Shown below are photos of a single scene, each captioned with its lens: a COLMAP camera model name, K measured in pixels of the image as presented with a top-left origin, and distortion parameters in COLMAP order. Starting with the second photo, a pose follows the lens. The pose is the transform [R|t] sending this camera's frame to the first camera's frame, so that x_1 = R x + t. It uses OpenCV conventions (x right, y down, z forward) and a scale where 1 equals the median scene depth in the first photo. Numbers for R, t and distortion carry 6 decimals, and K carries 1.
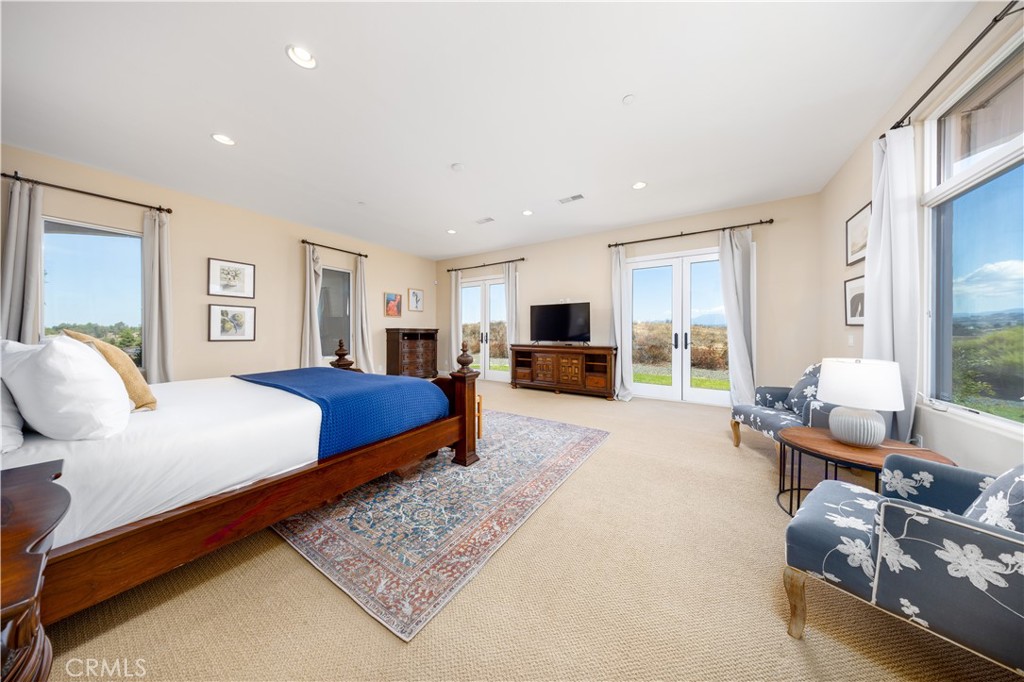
lens RADIAL K [[297.7, 0, 513.0], [0, 297.7, 337.5], [0, 0, 1]] dist [-0.001780, 0.000323]
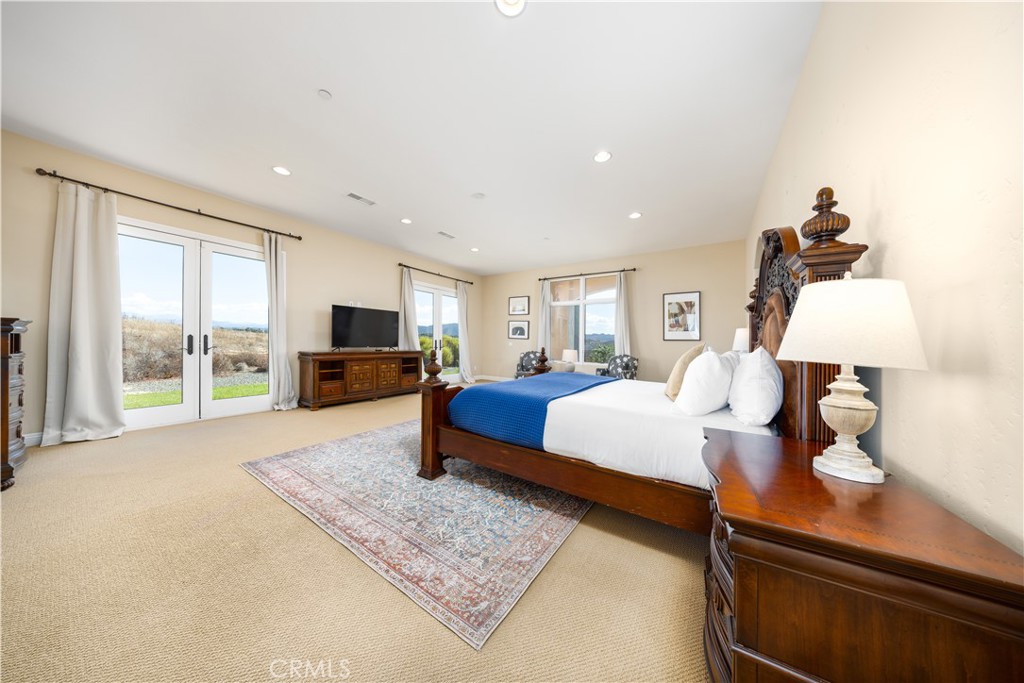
lens RADIAL K [[297.7, 0, 512.4], [0, 297.7, 341.1], [0, 0, 1]] dist [-0.001780, 0.000323]
pose [[0.020756, -0.000154, 0.999785, -0.882903], [-0.005167, 0.999987, 0.000262, -0.011016], [-0.999771, -0.005171, 0.020755, 0.568704]]
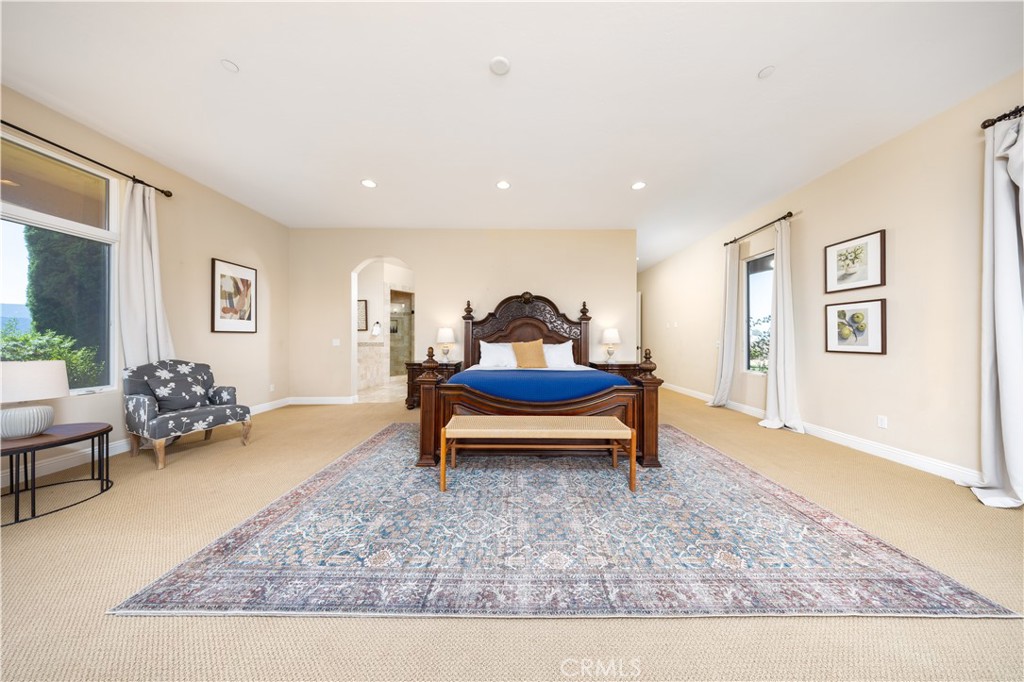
lens RADIAL K [[297.7, 0, 518.2], [0, 297.7, 336.8], [0, 0, 1]] dist [-0.001780, 0.000323]
pose [[-0.833695, -0.011550, -0.552104, 0.078078], [-0.012242, 0.999922, -0.002431, -0.013403], [0.552089, 0.004732, -0.833772, 1.018694]]
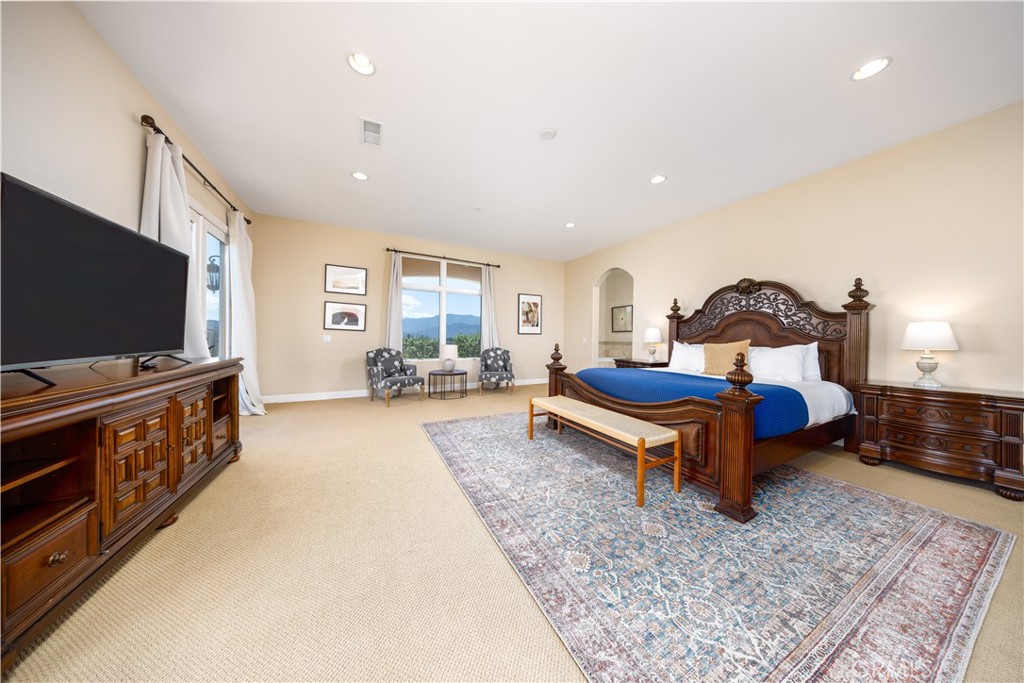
lens RADIAL K [[297.7, 0, 513.4], [0, 297.7, 337.8], [0, 0, 1]] dist [-0.001780, 0.000323]
pose [[-0.867803, -0.016003, 0.496651, -0.344928], [-0.011684, 0.999862, 0.011801, -0.015326], [-0.496771, 0.004438, -0.867870, 1.170191]]
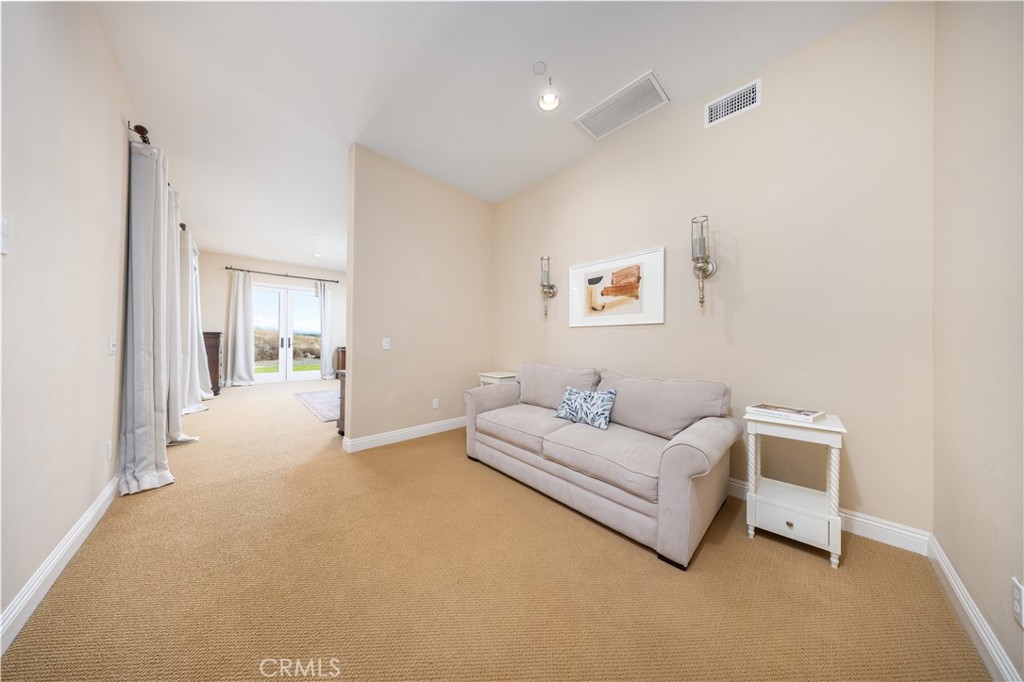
lens RADIAL K [[297.7, 0, 515.1], [0, 297.7, 336.1], [0, 0, 1]] dist [-0.001780, 0.000323]
pose [[0.226006, 0.012848, 0.974041, -2.758054], [-0.003048, 0.999917, -0.012483, -0.034469], [-0.974121, -0.000147, 0.226027, -2.100564]]
